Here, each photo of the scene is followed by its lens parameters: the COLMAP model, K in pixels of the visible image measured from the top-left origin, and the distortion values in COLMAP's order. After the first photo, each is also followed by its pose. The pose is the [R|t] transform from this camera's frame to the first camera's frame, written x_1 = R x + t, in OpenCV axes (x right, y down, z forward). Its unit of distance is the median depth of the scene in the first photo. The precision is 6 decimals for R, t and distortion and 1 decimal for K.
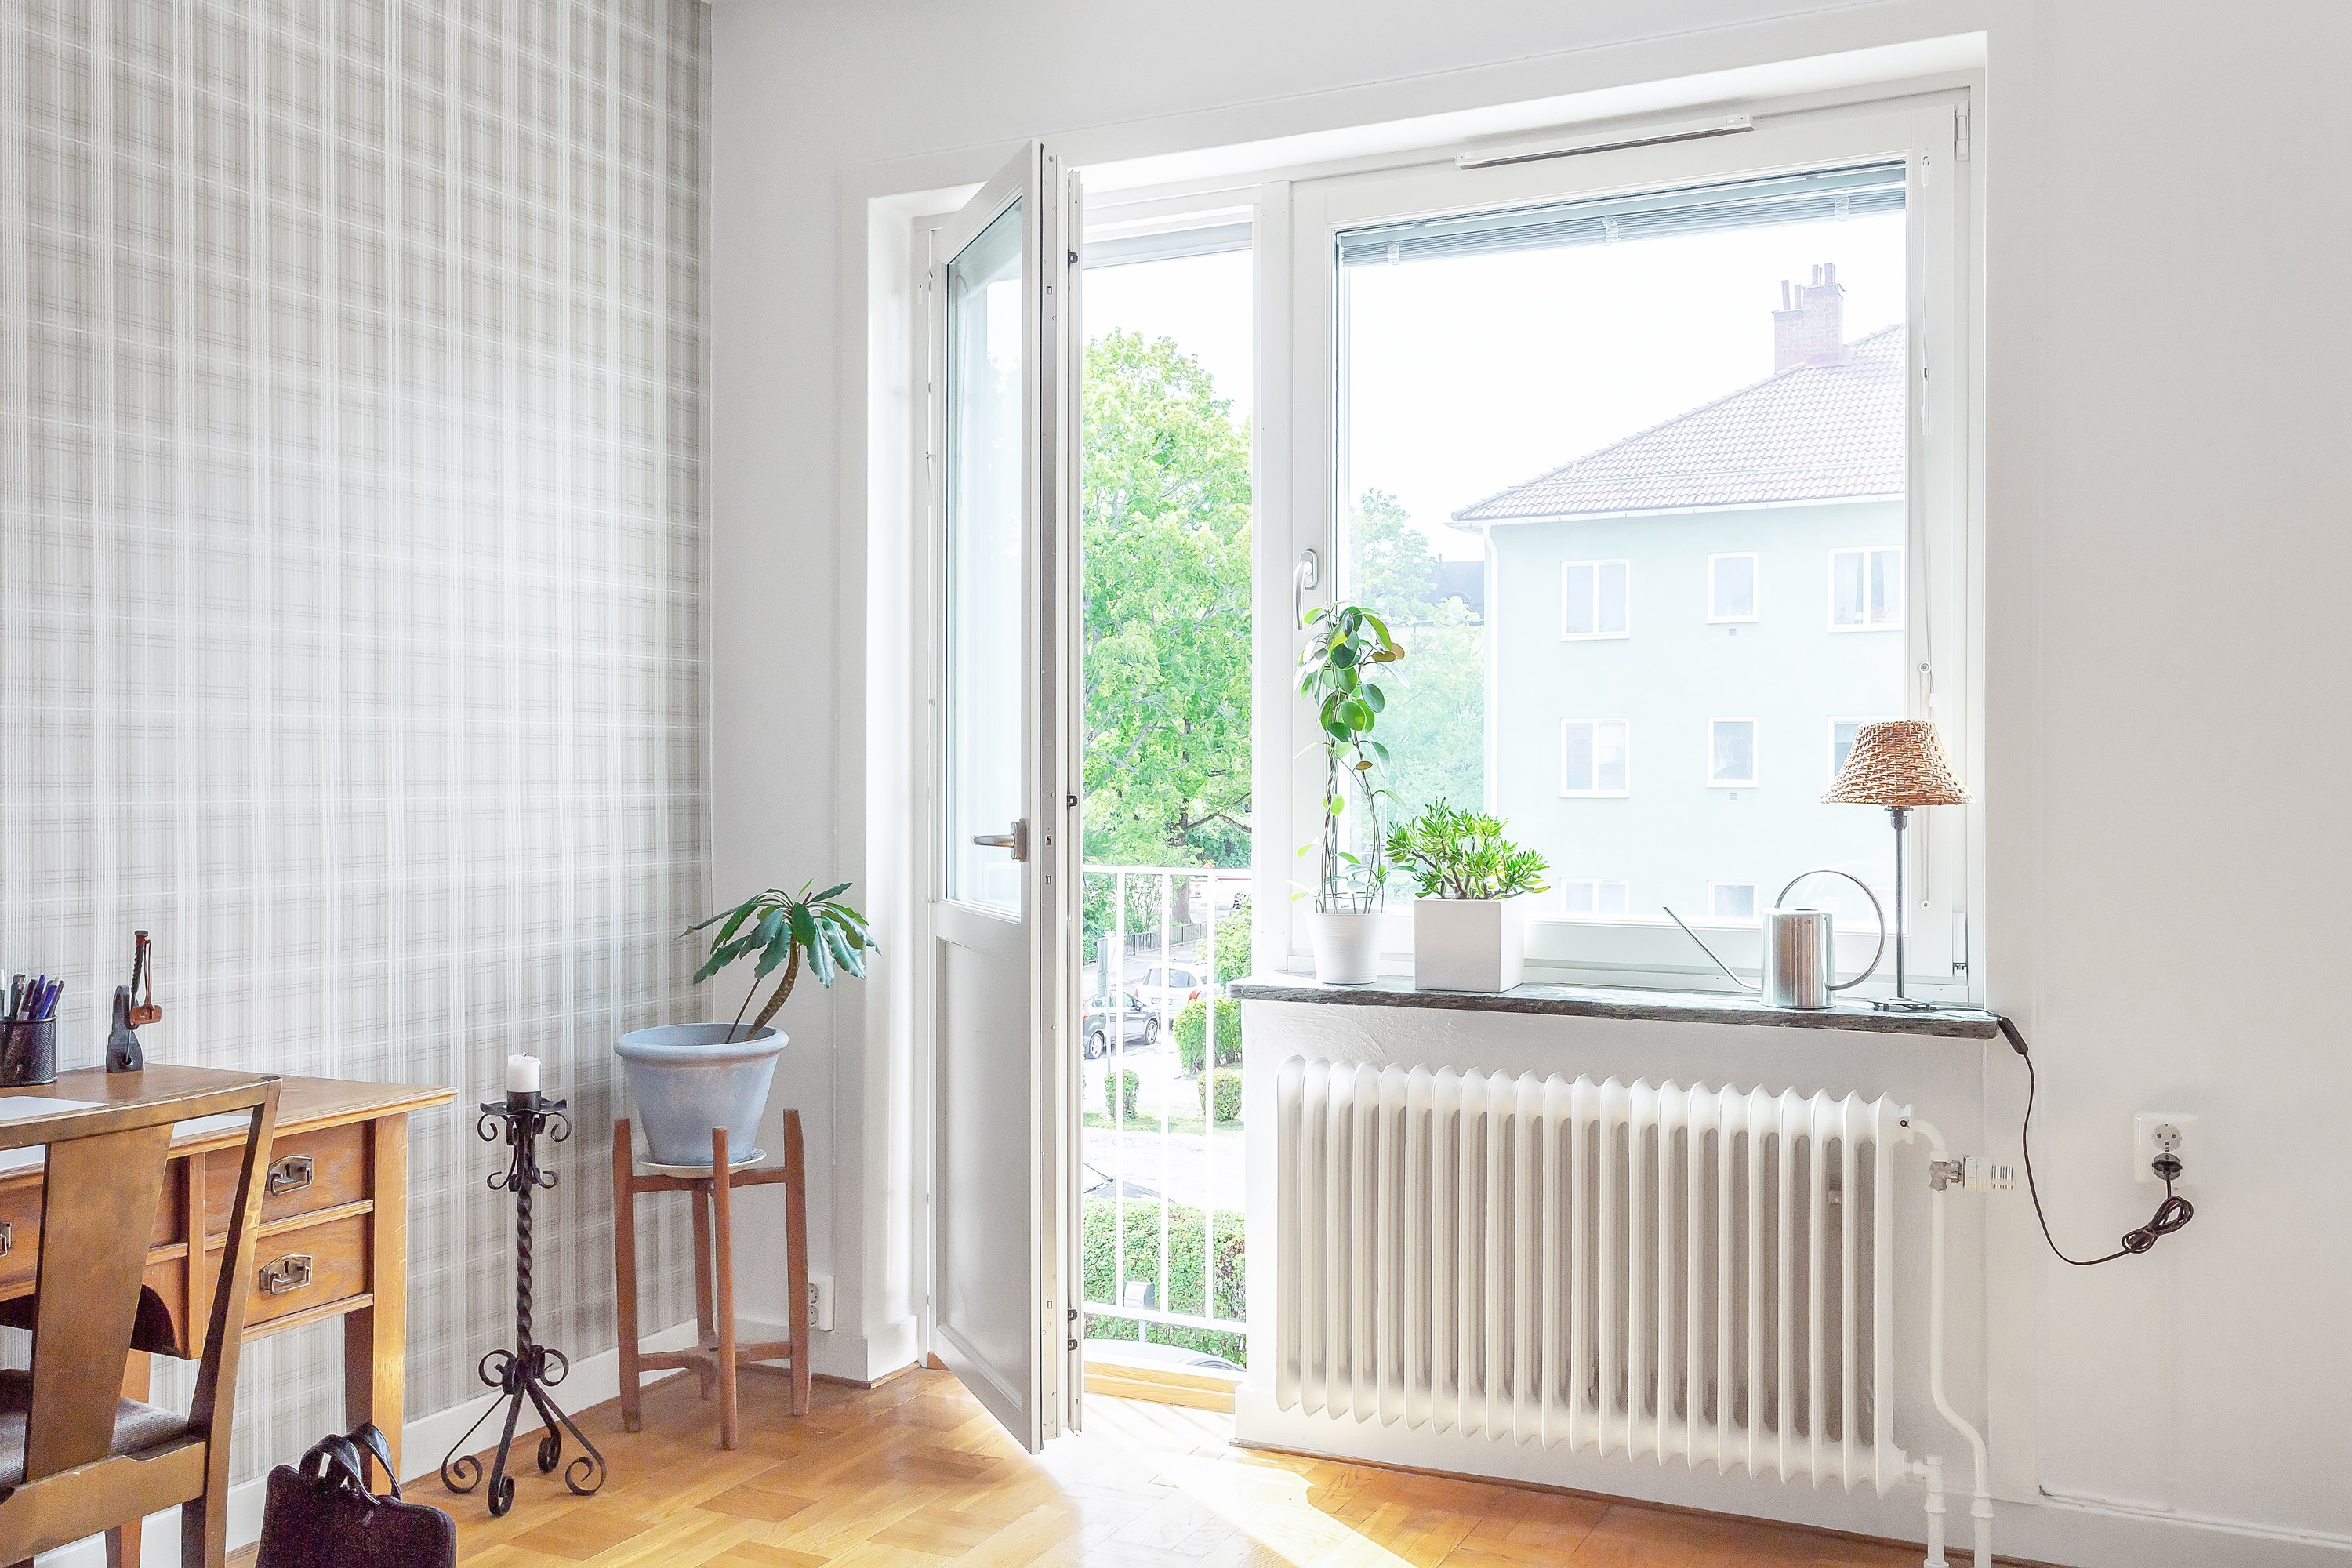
lens RADIAL K [[2068.0, 0, 1175.1], [0, 2068.0, 783.0], [0, 0, 1]] dist [0.005172, -0.010213]
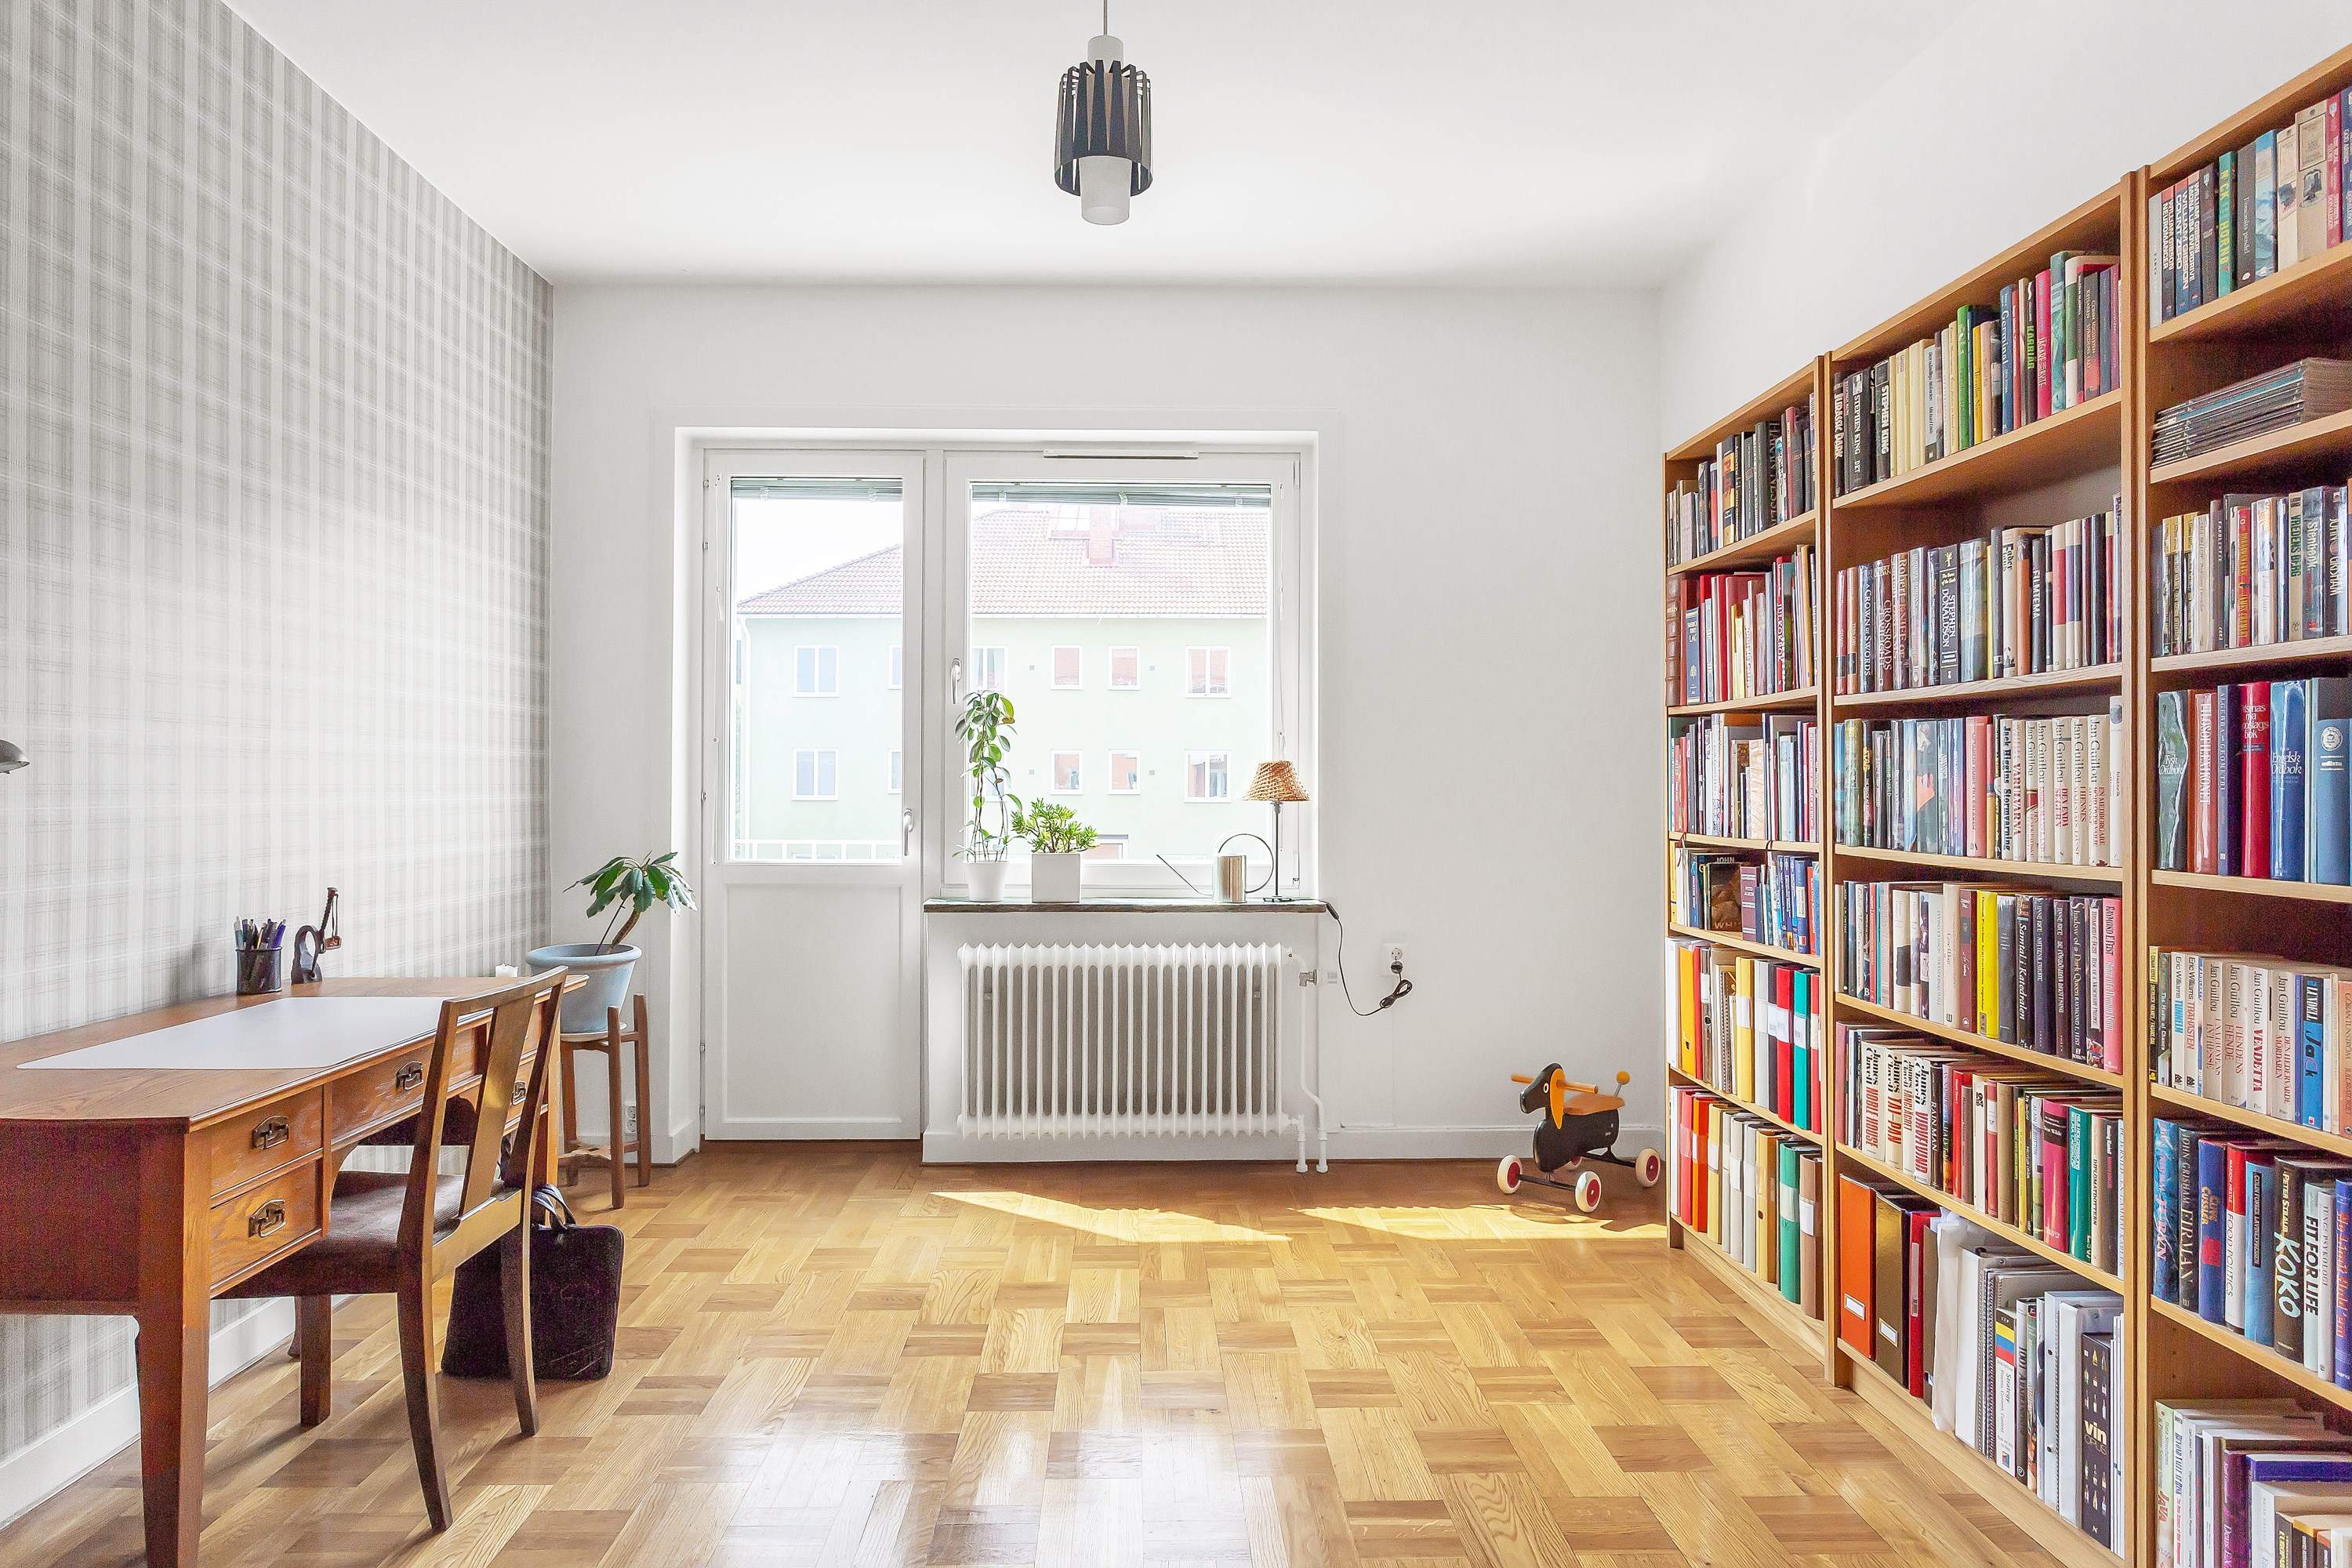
lens RADIAL K [[1388.2, 0, 1173.7], [0, 1388.2, 789.6], [0, 0, 1]] dist [-0.019525, -0.000500]
pose [[0.880445, 0.001042, 0.474147, -0.380916], [0.000122, 0.999997, -0.002426, 0.002295], [-0.474149, 0.002194, 0.880442, -0.154834]]
